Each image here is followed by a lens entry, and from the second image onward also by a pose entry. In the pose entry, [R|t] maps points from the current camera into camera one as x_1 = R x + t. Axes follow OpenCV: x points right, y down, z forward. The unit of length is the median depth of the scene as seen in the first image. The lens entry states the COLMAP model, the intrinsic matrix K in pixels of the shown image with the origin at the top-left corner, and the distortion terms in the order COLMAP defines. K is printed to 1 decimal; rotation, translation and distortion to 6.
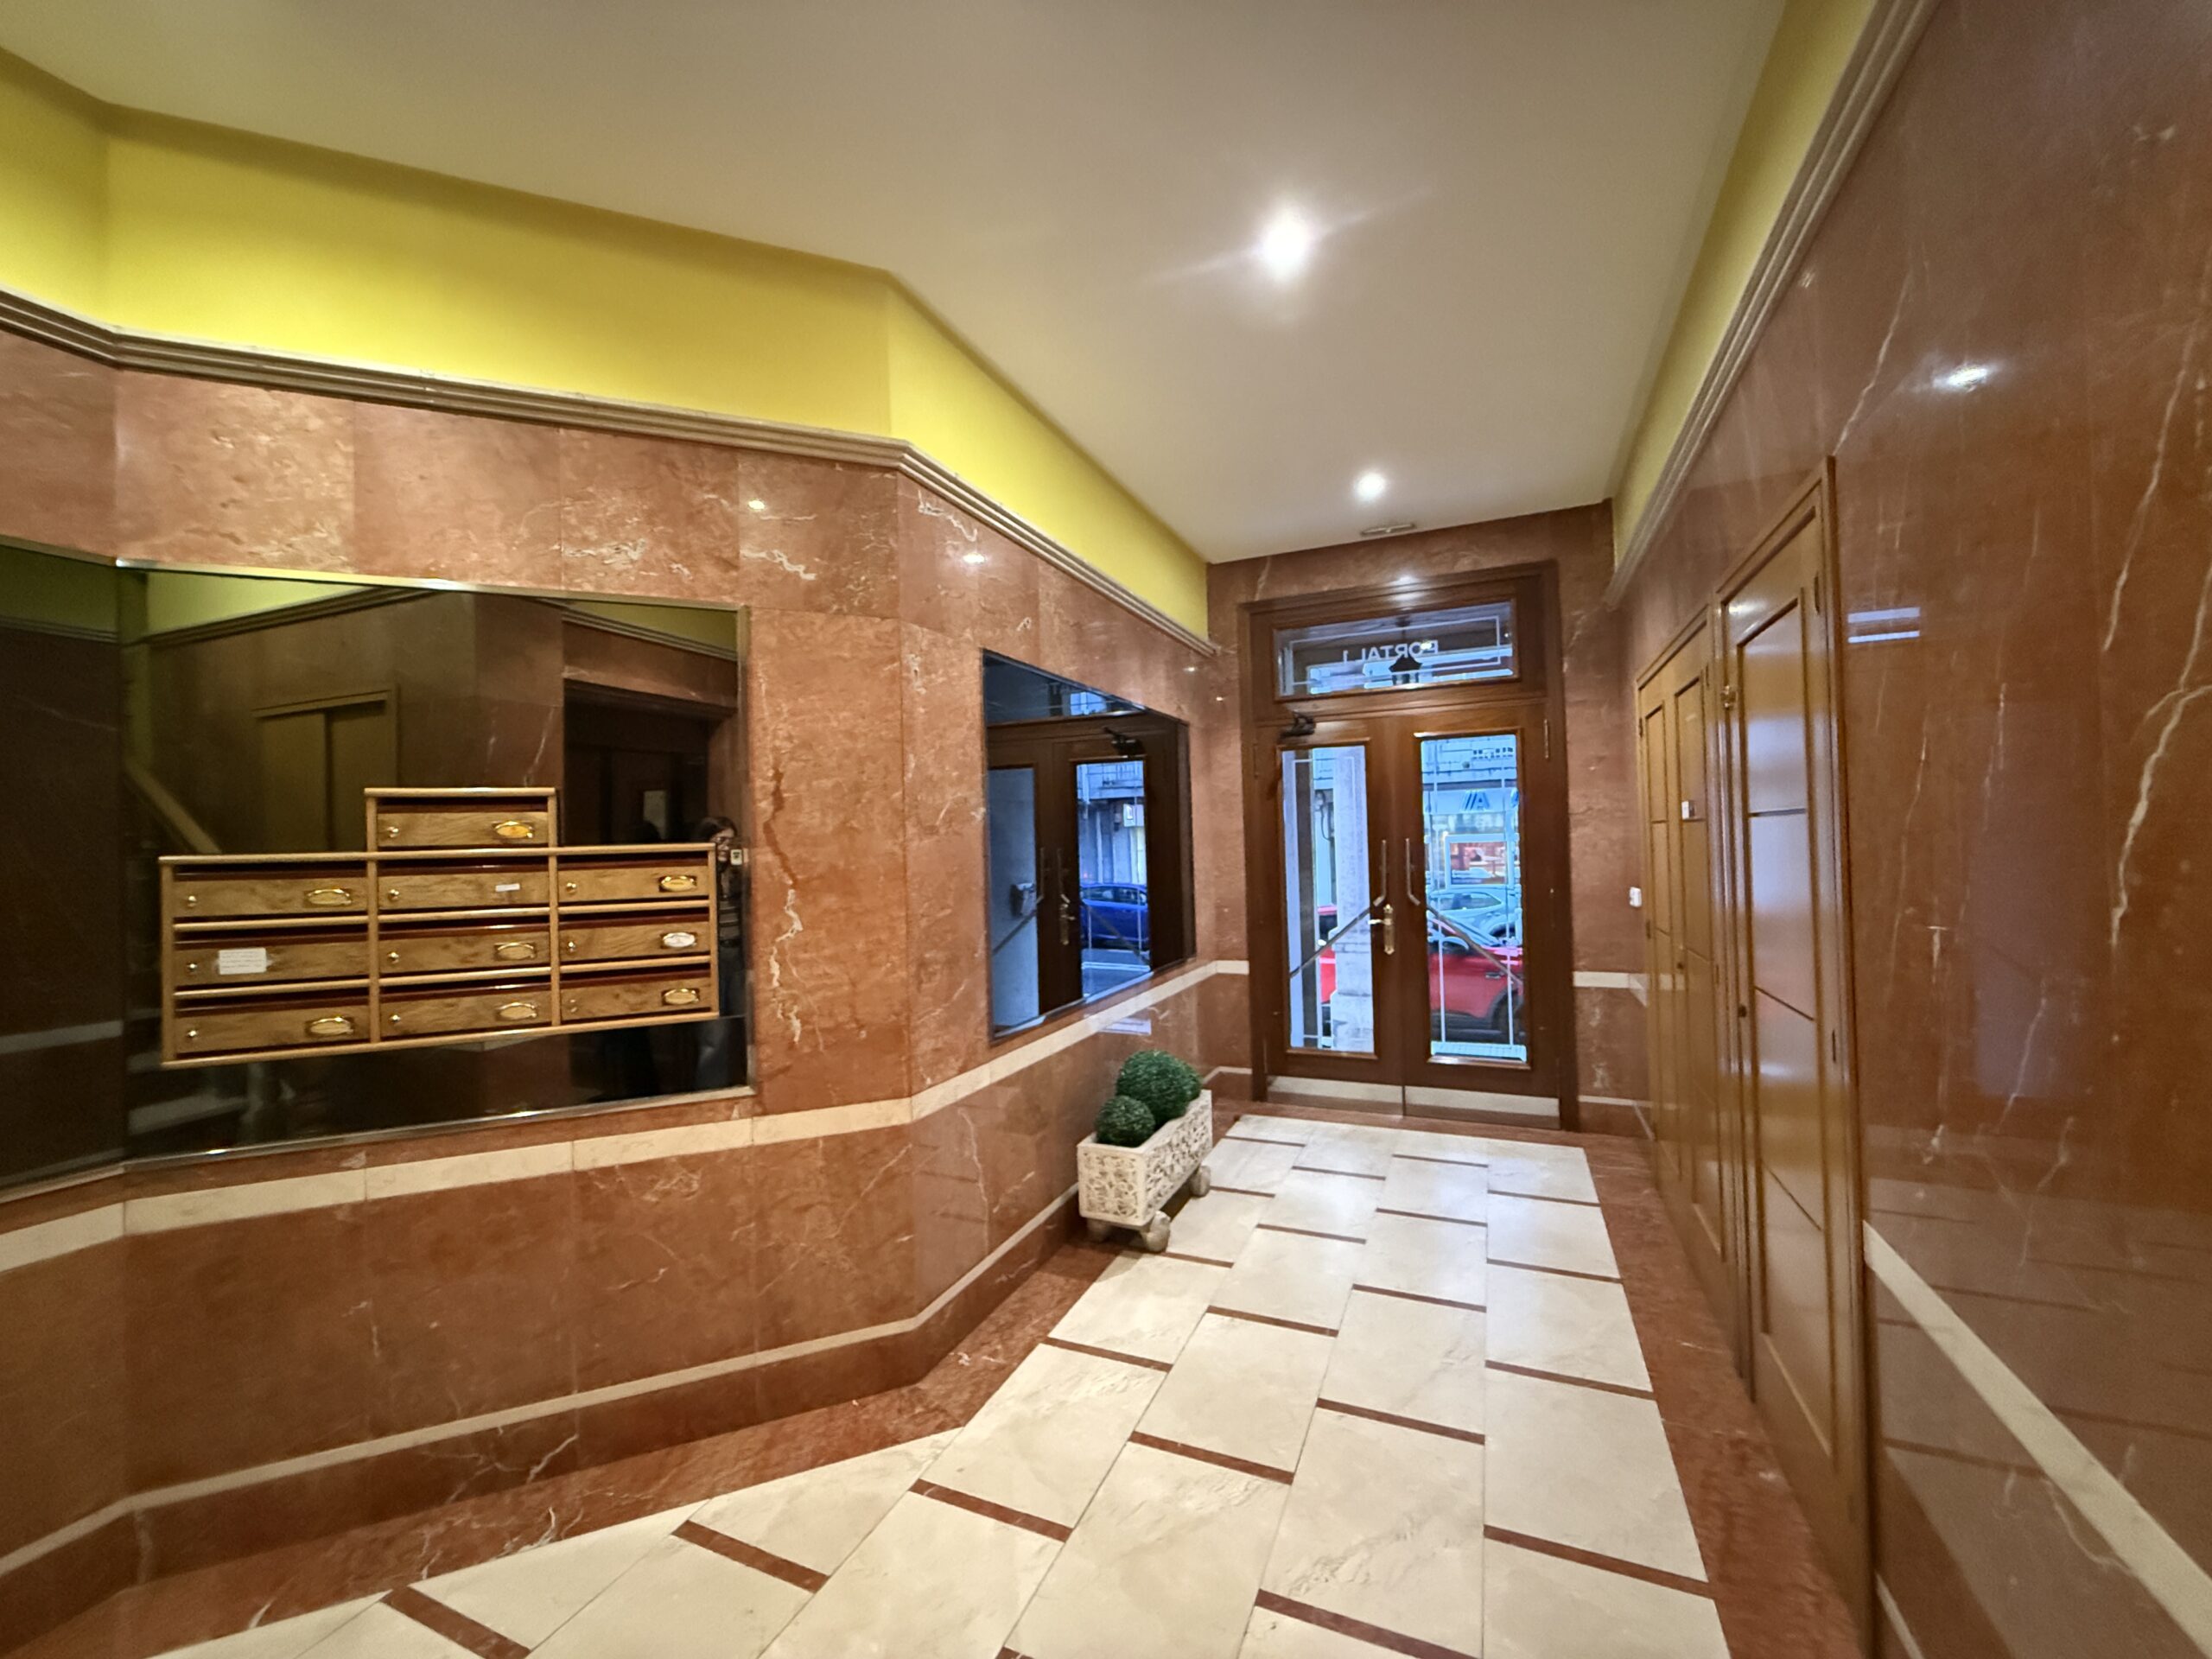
lens RADIAL K [[880.6, 0, 1102.1], [0, 880.6, 828.7], [0, 0, 1]] dist [-0.000777, 0.000845]
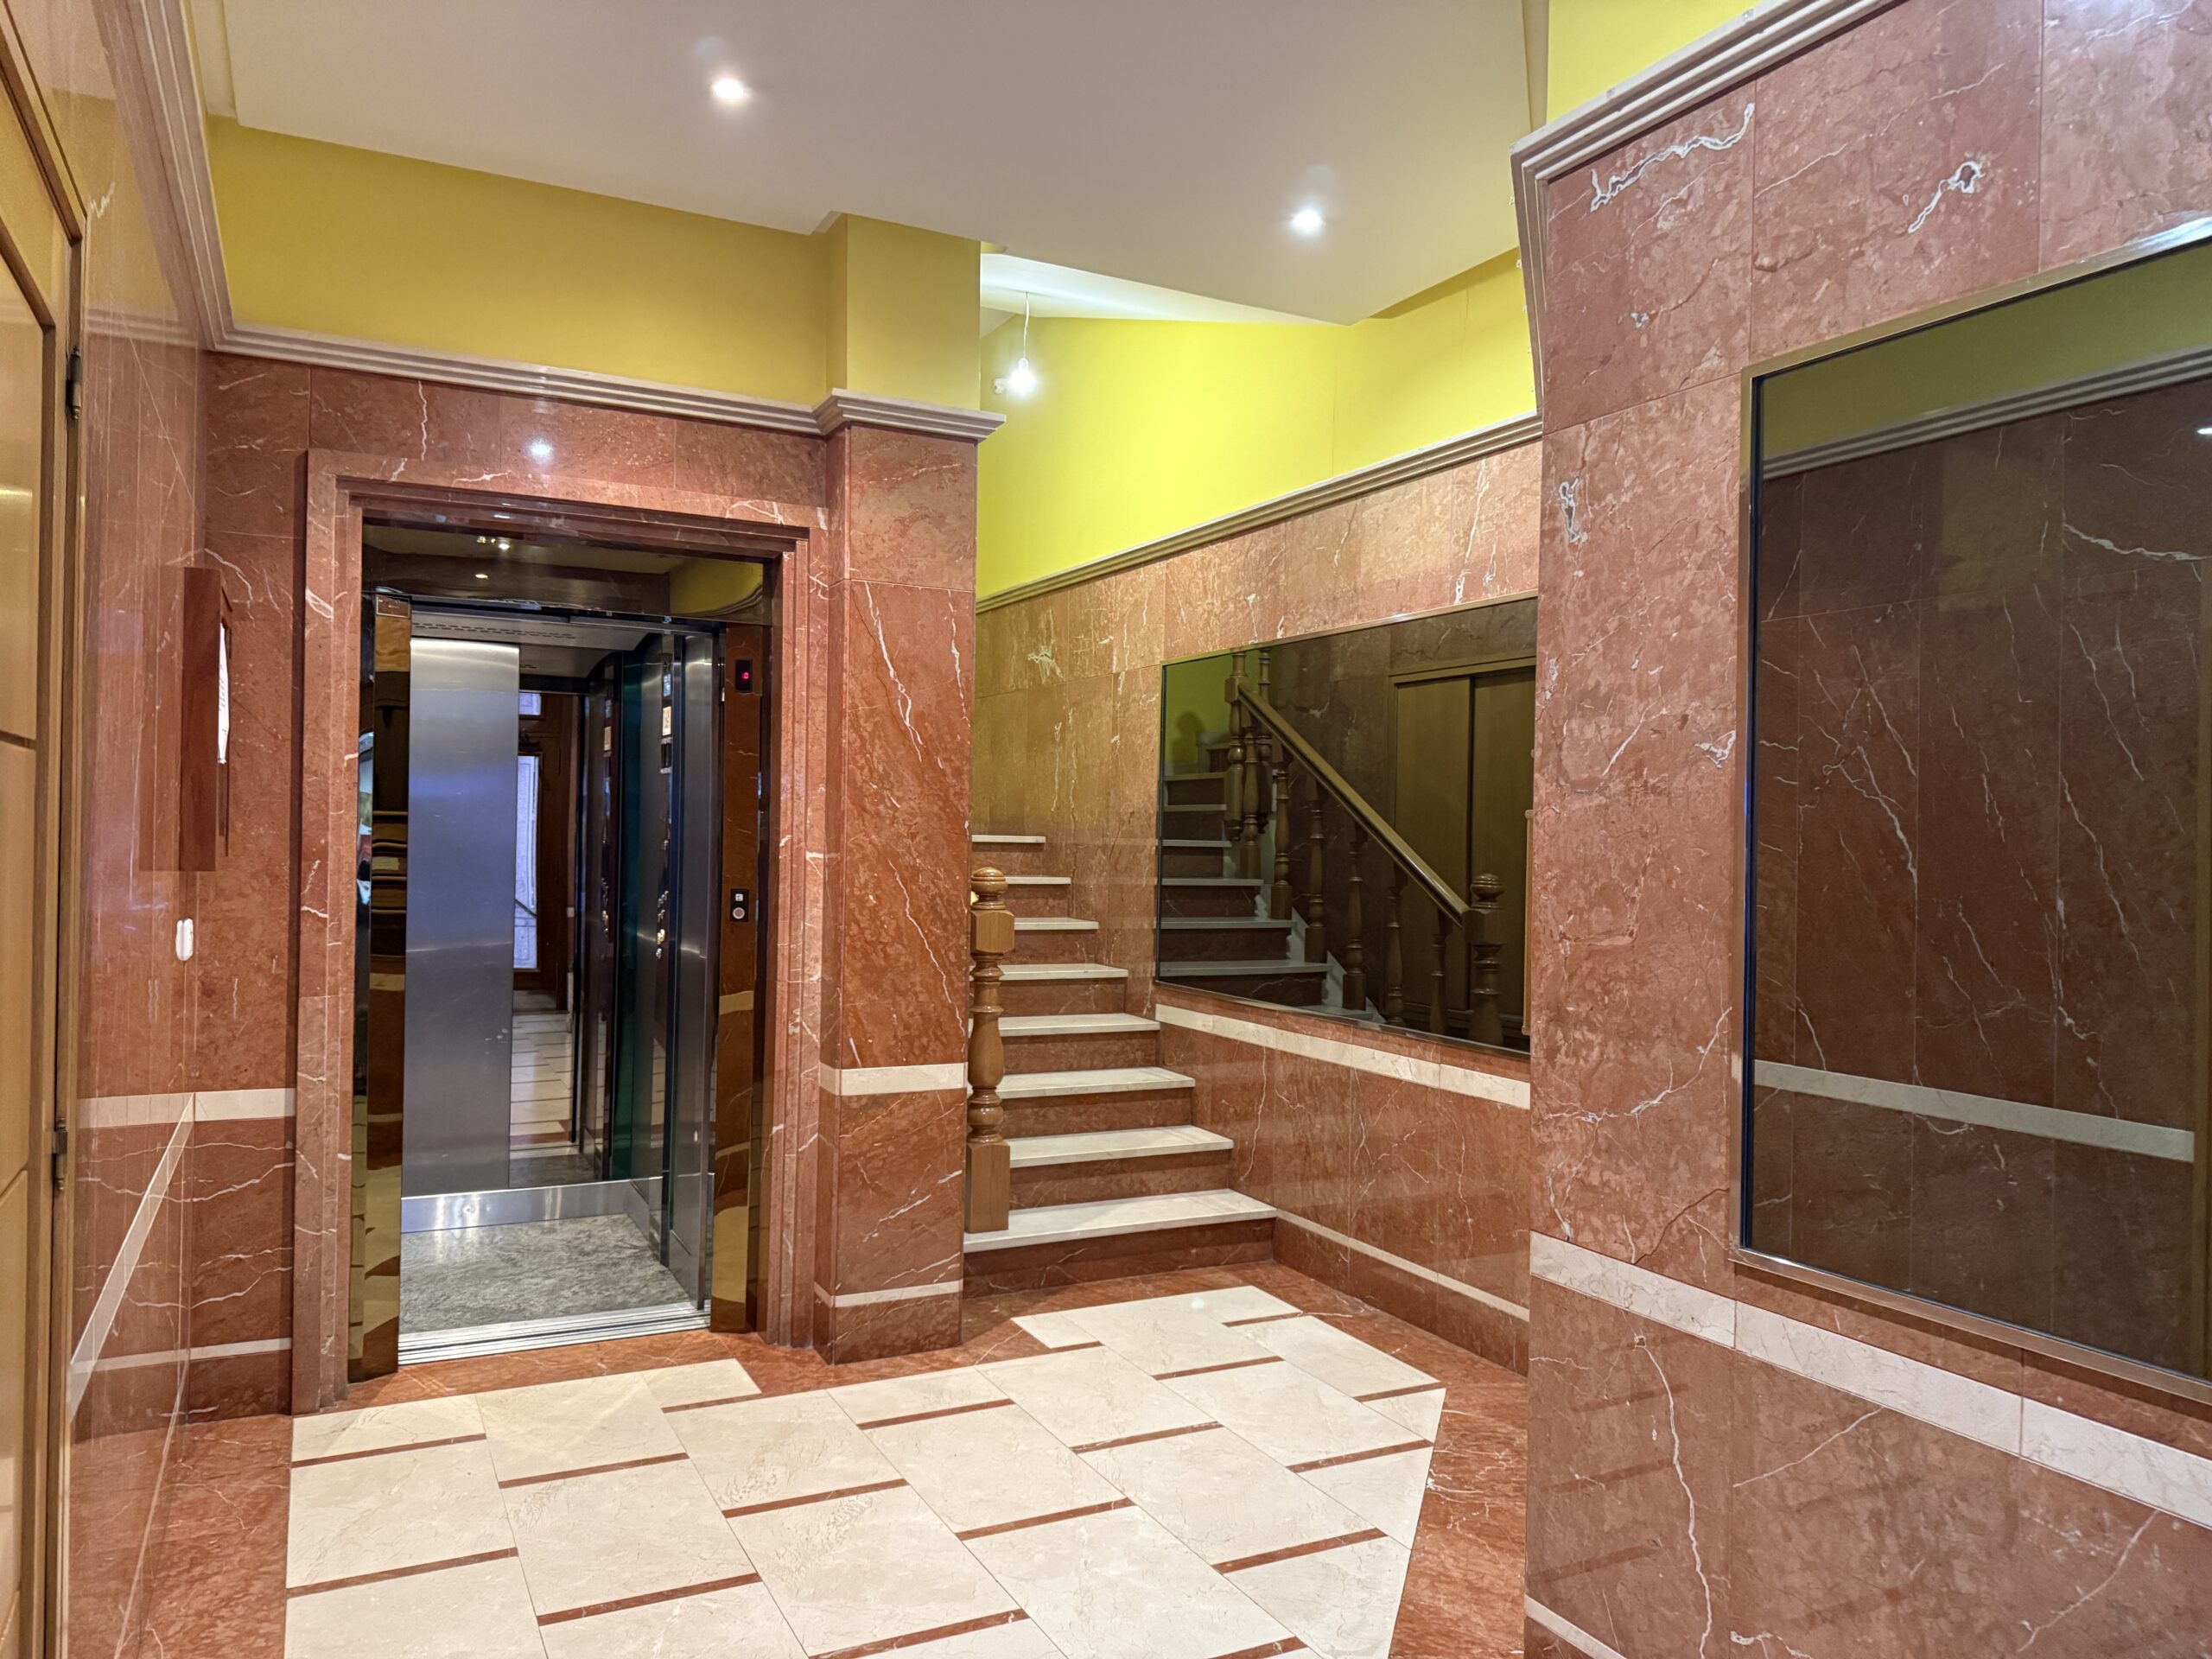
lens RADIAL K [[1546.3, 0, 1106.0], [0, 1546.3, 835.9], [0, 0, 1]] dist [0.042344, -0.046867]
pose [[-0.630403, 0.012633, -0.776166, 0.742438], [0.010691, 0.999914, 0.007592, 0.022042], [0.776195, -0.003512, -0.630484, 1.360999]]
